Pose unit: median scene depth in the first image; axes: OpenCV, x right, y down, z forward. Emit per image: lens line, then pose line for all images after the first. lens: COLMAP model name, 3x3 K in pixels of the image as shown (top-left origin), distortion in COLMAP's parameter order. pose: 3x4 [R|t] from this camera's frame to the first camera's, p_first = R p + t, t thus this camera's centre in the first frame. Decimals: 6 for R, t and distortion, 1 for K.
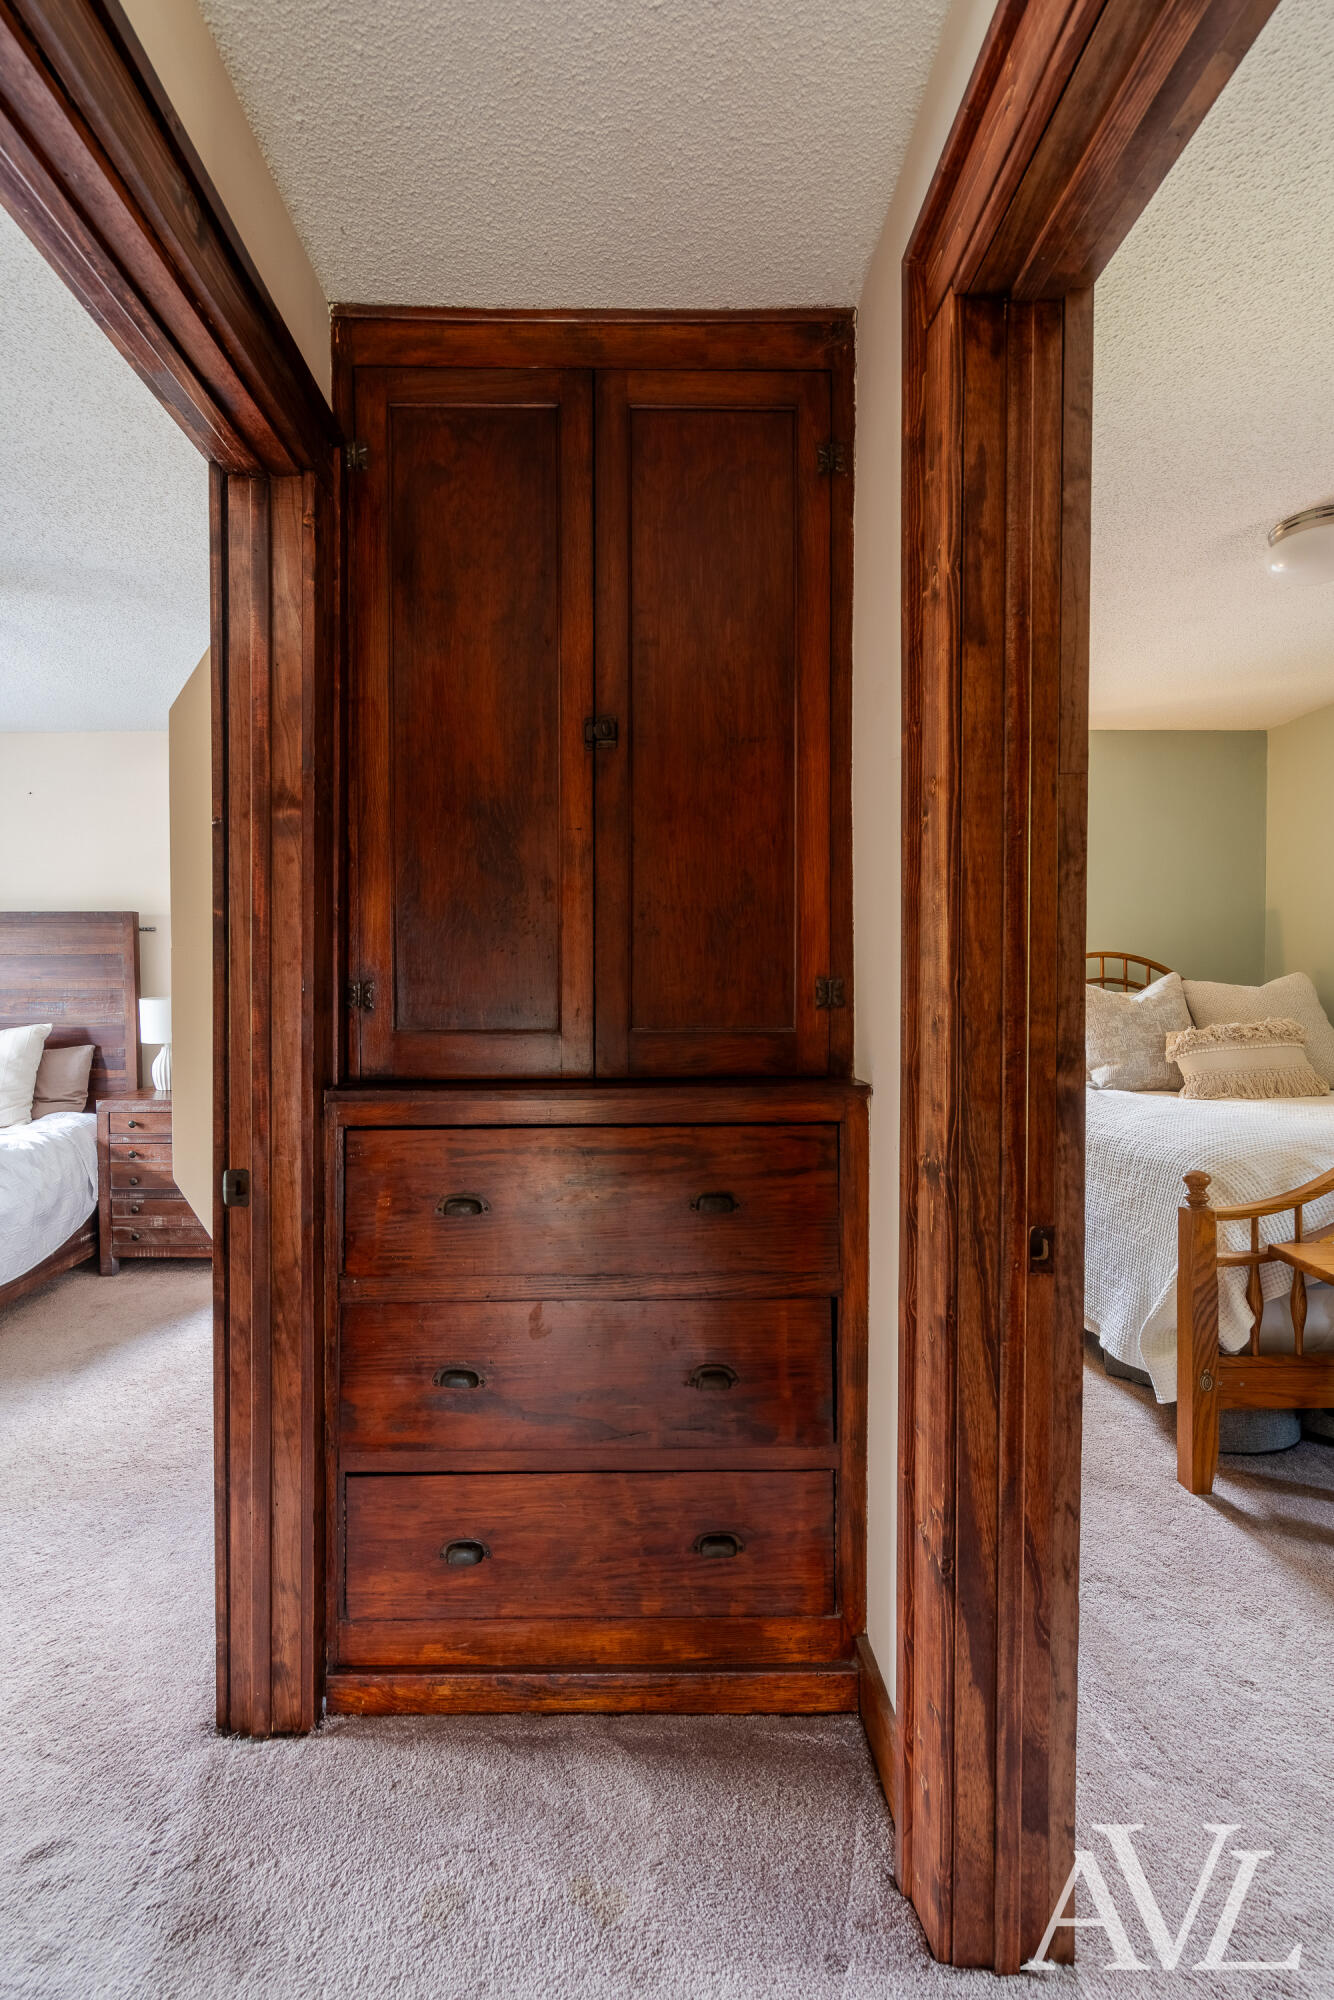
lens RADIAL K [[928.2, 0, 651.0], [0, 928.2, 1004.7], [0, 0, 1]] dist [0.001427, 0.000673]
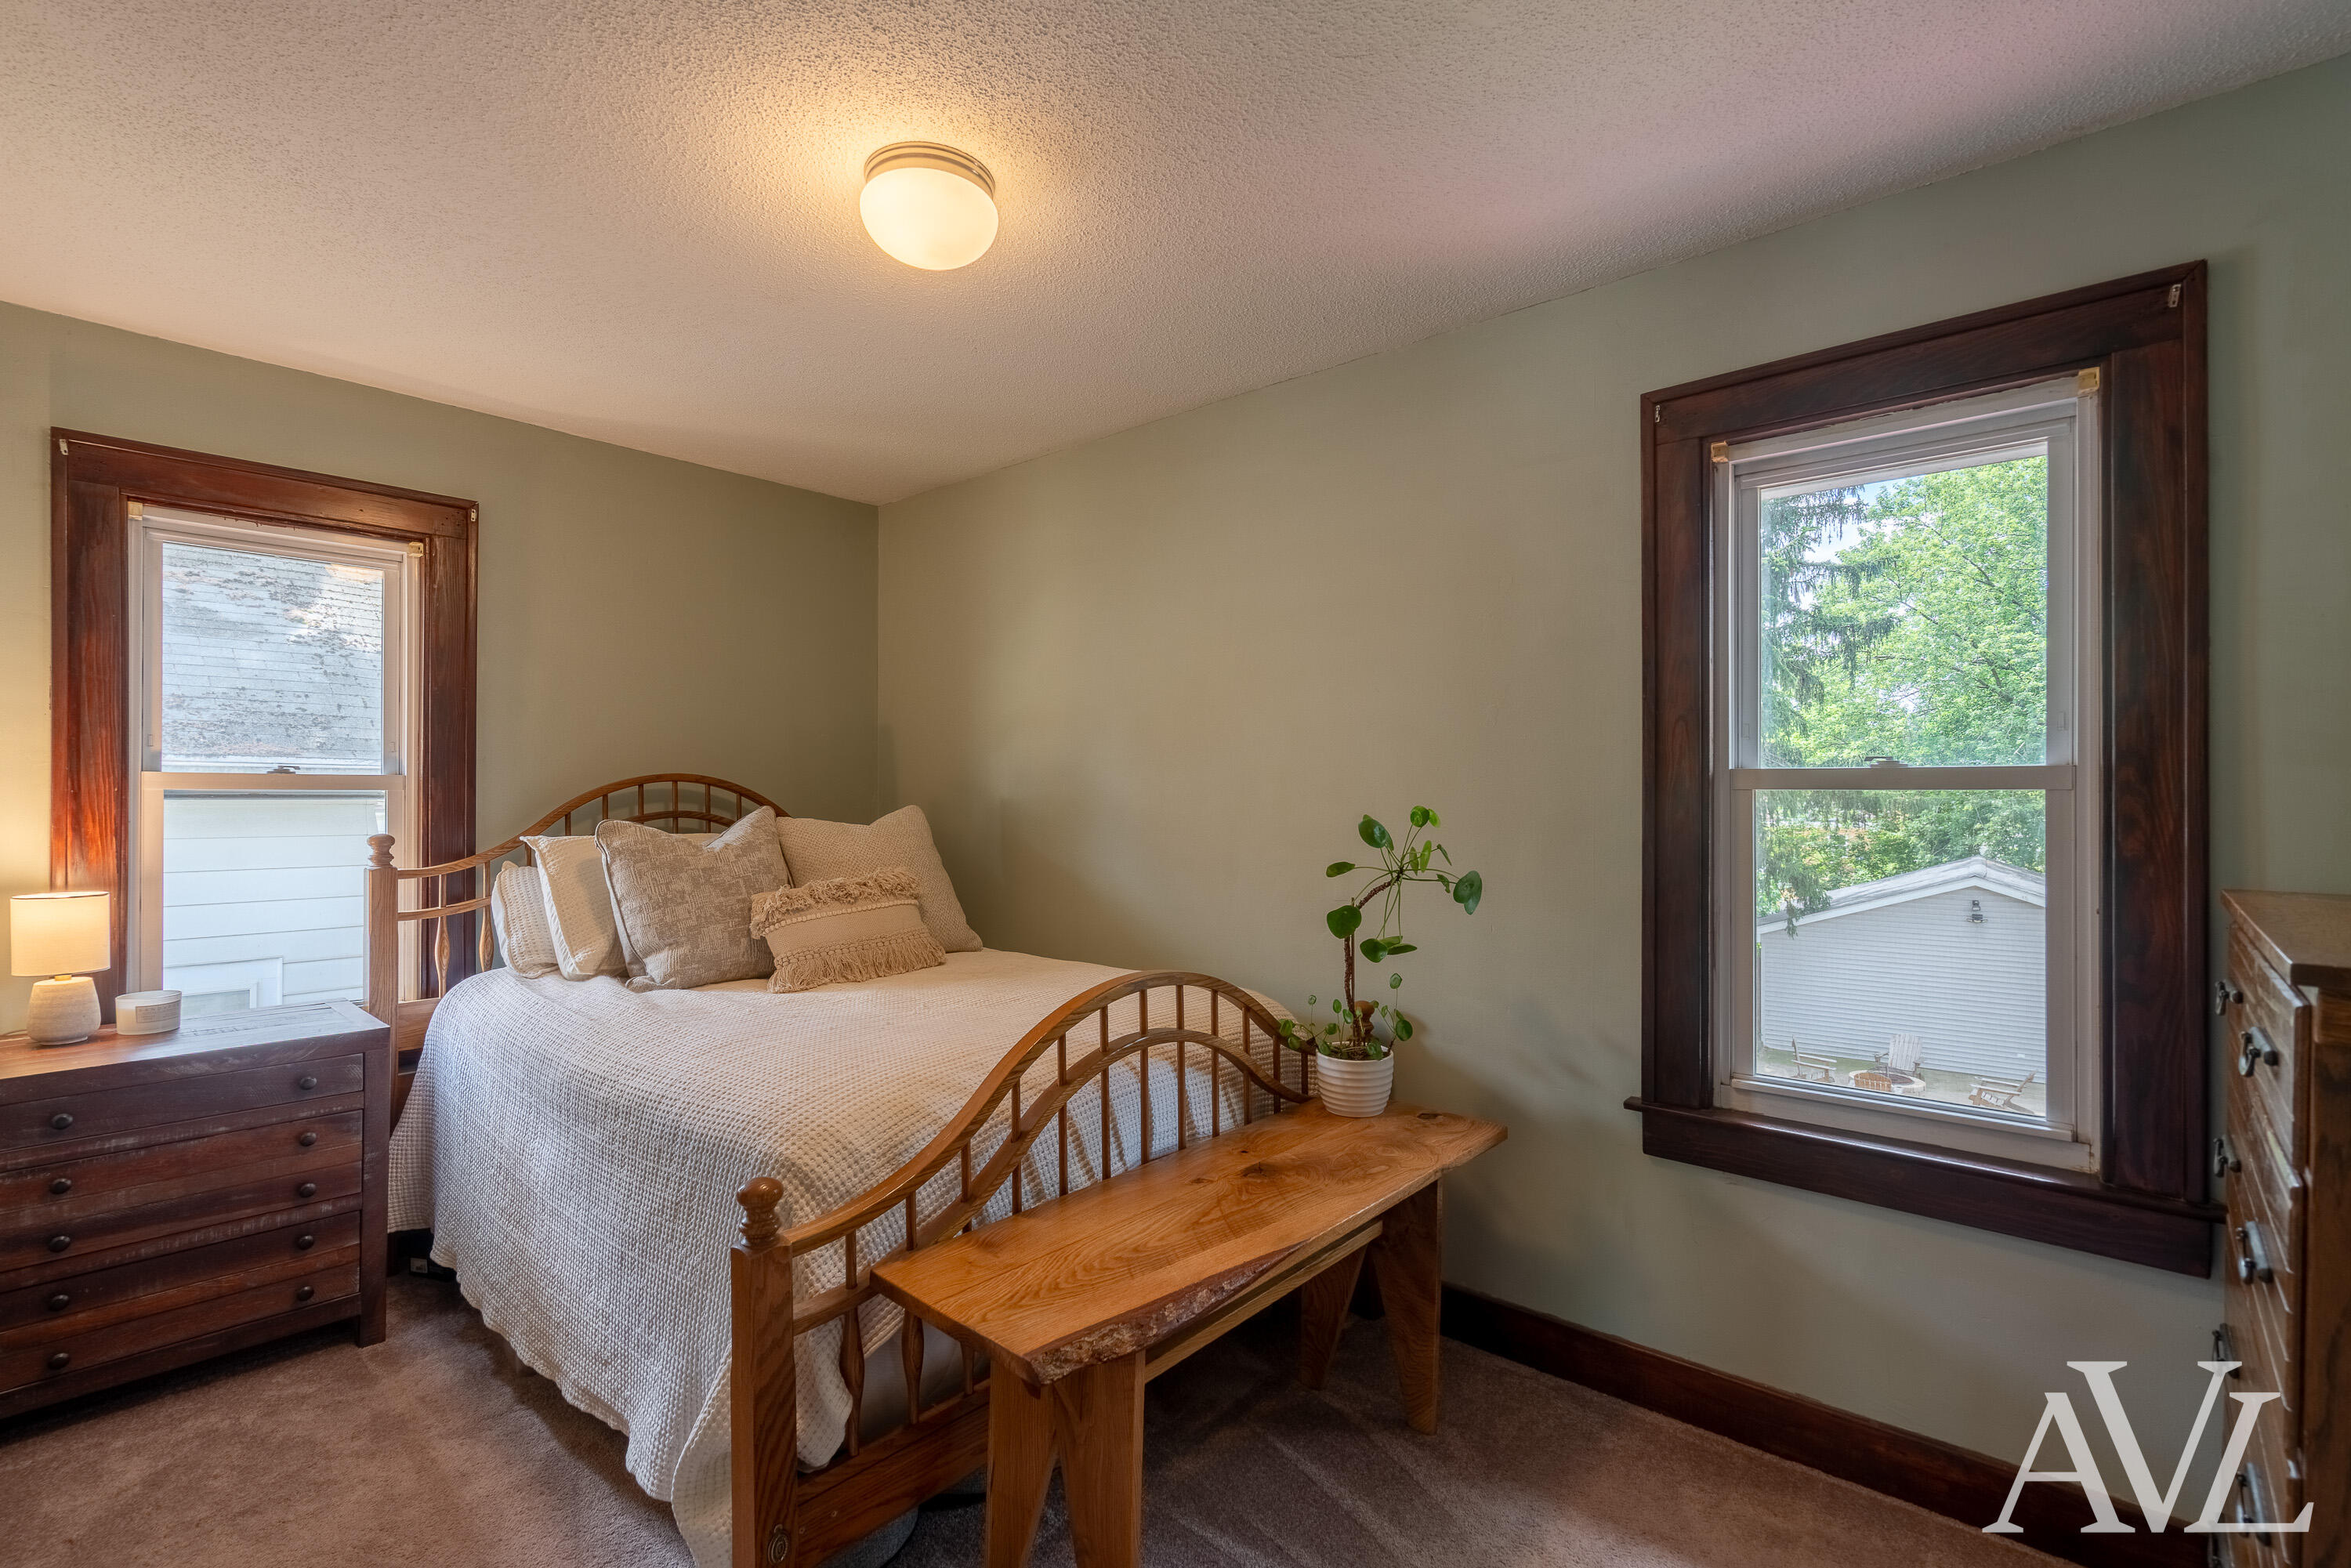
lens RADIAL K [[1042.6, 0, 1180.7], [0, 1042.6, 792.2], [0, 0, 1]] dist [-0.001440, 0.000035]
pose [[0.654966, 0.001738, 0.755656, 0.184637], [0.014755, 0.999777, -0.015088, -0.032919], [-0.755514, 0.021031, 0.654794, 0.256495]]
